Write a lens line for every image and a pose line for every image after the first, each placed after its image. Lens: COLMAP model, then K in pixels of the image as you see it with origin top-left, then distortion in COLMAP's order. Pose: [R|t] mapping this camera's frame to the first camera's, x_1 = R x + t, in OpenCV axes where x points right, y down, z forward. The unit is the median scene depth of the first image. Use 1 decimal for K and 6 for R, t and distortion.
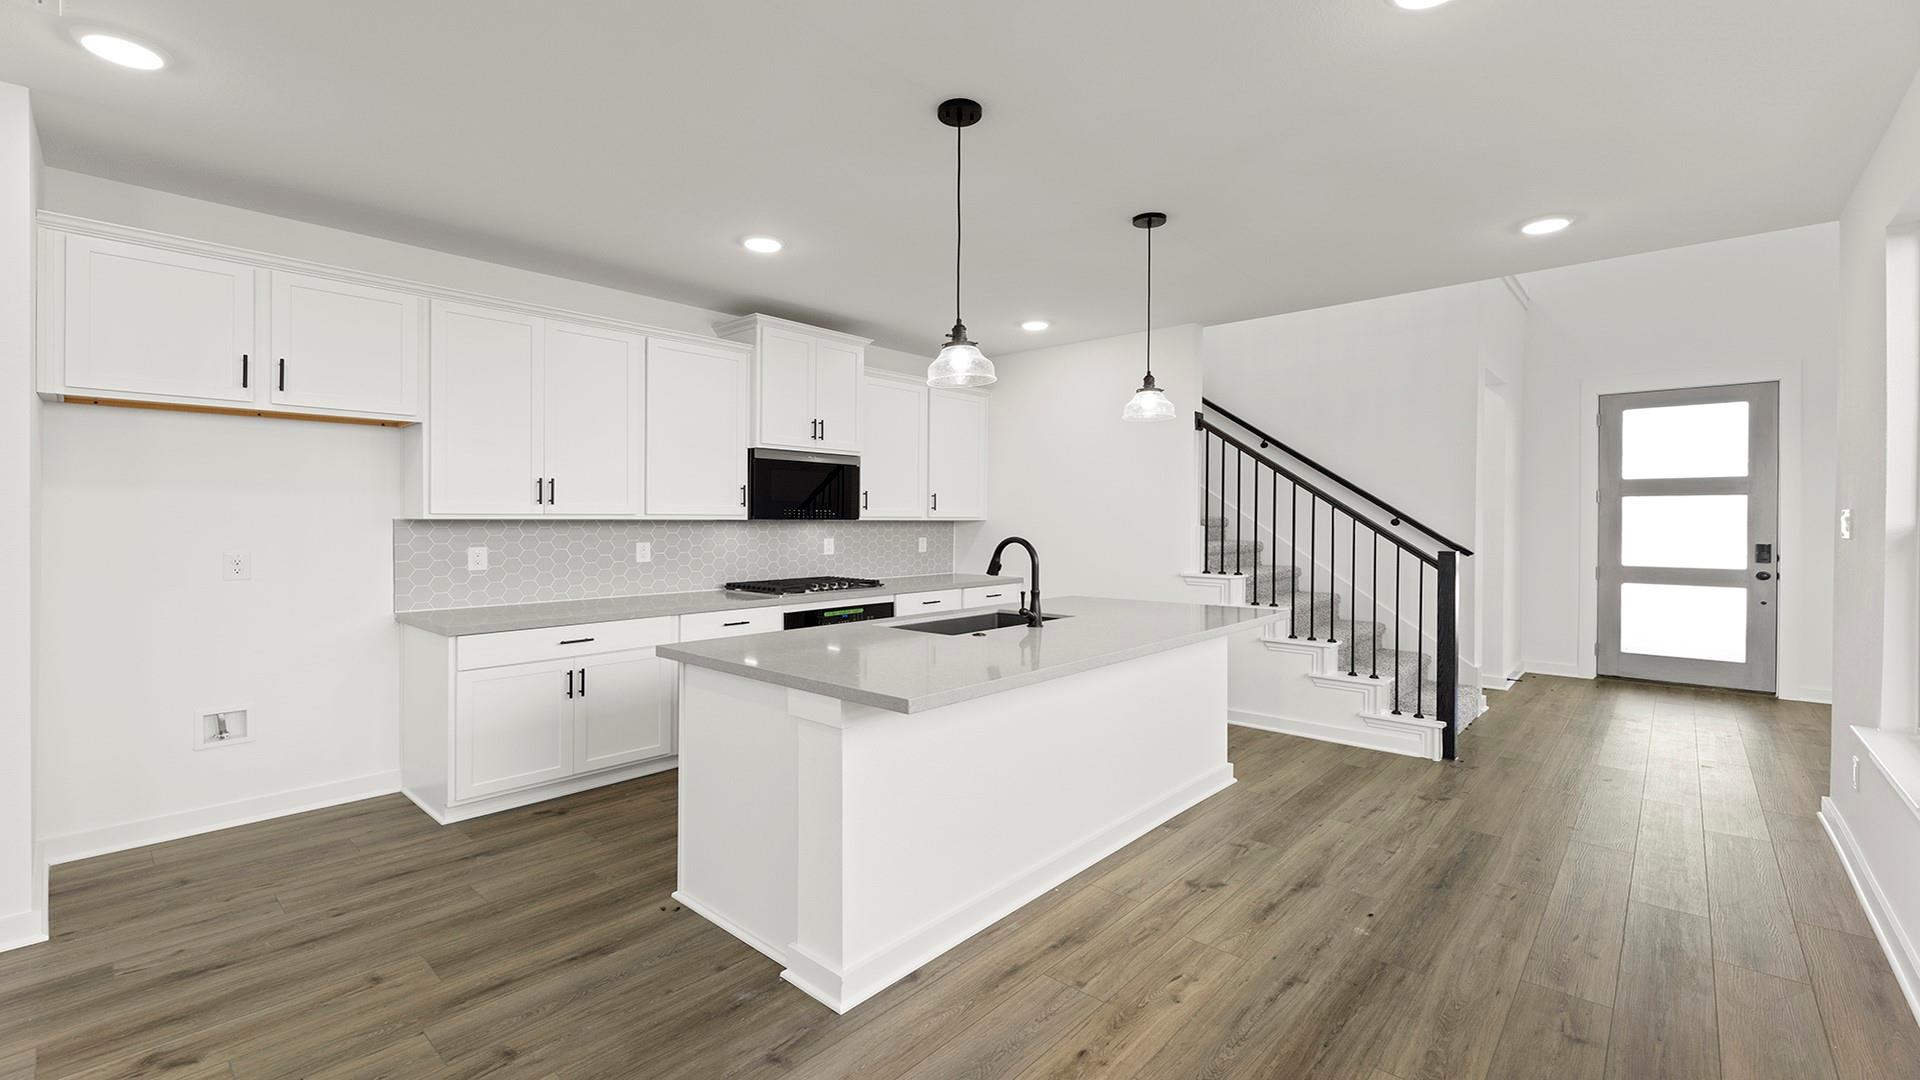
lens RADIAL K [[798.2, 0, 945.5], [0, 798.2, 530.6], [0, 0, 1]] dist [-0.002556, -0.000268]
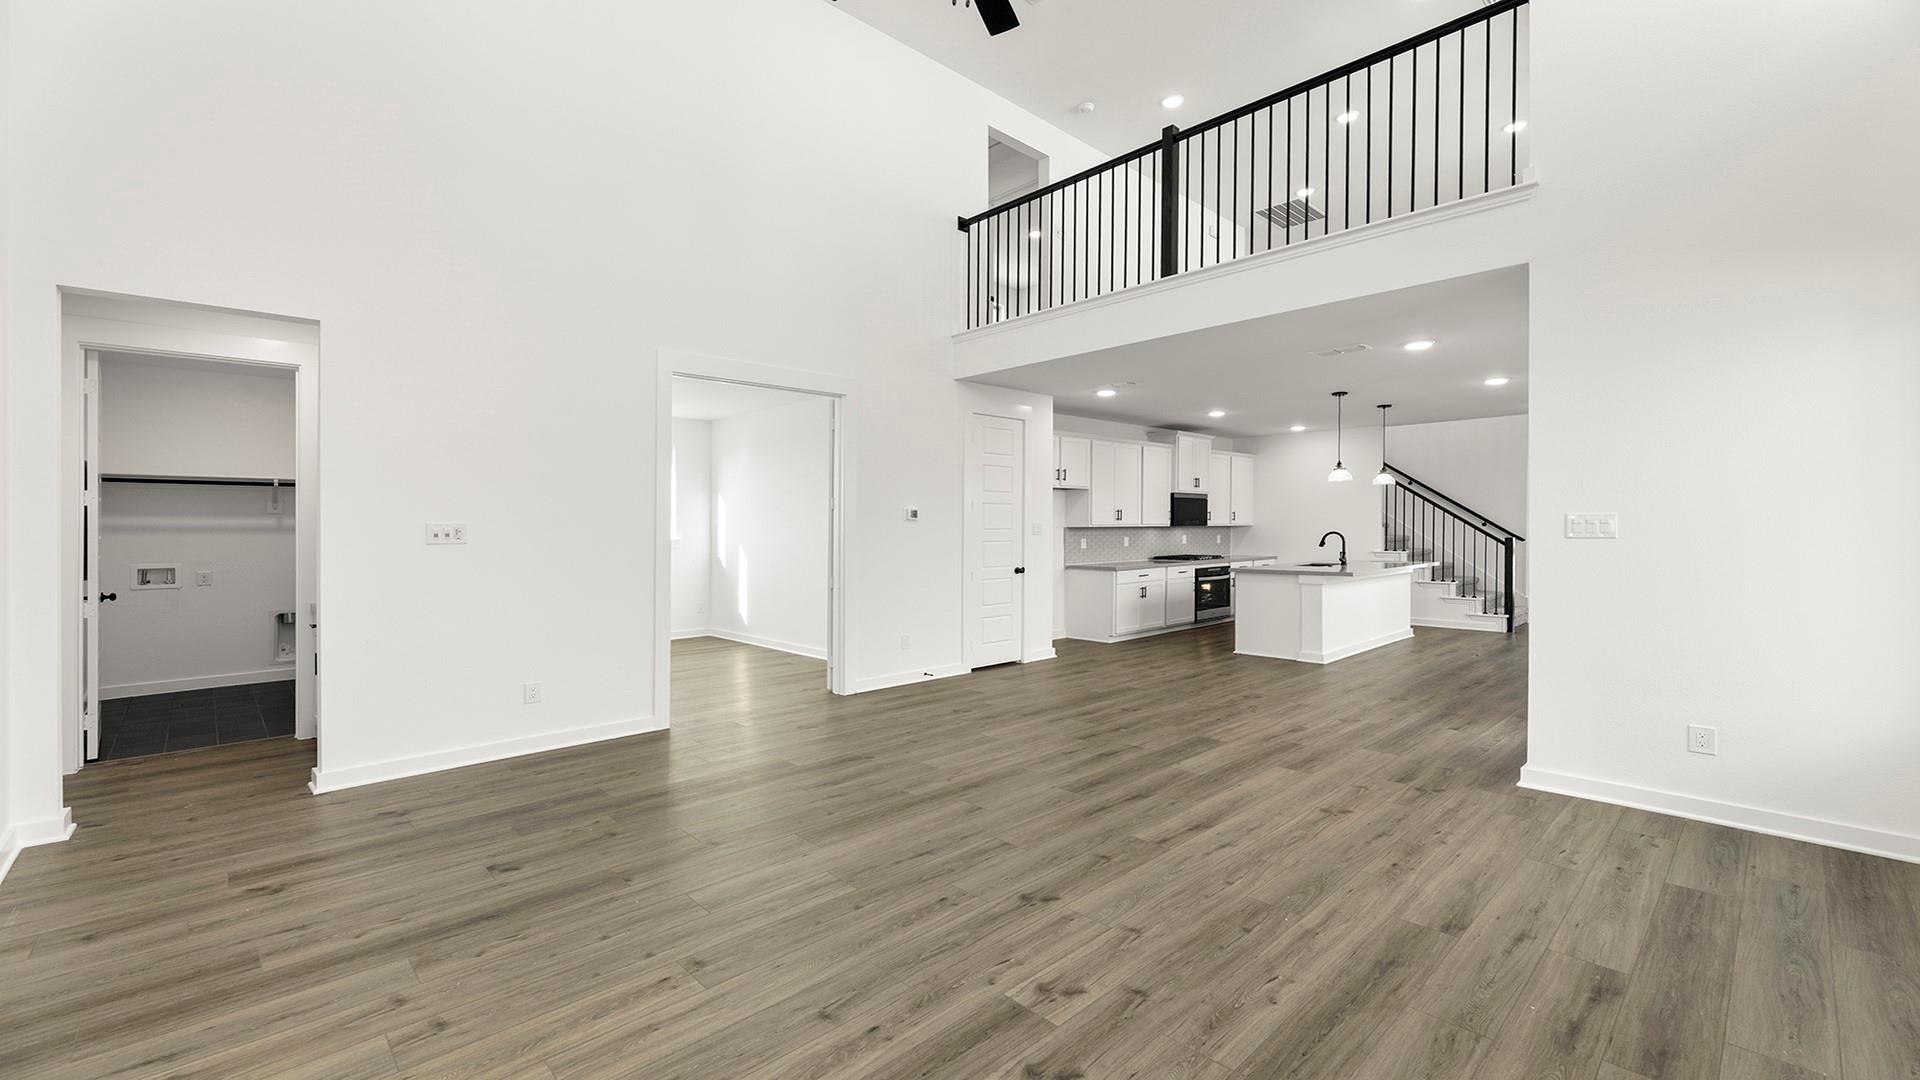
lens RADIAL K [[830.1, 0, 977.4], [0, 830.1, 545.3], [0, 0, 1]] dist [0.018413, 0.000101]
pose [[0.999103, -0.008983, -0.041371, -0.670664], [0.009428, 0.999900, 0.010574, 0.009180], [0.041272, -0.010954, 0.999088, -1.238962]]
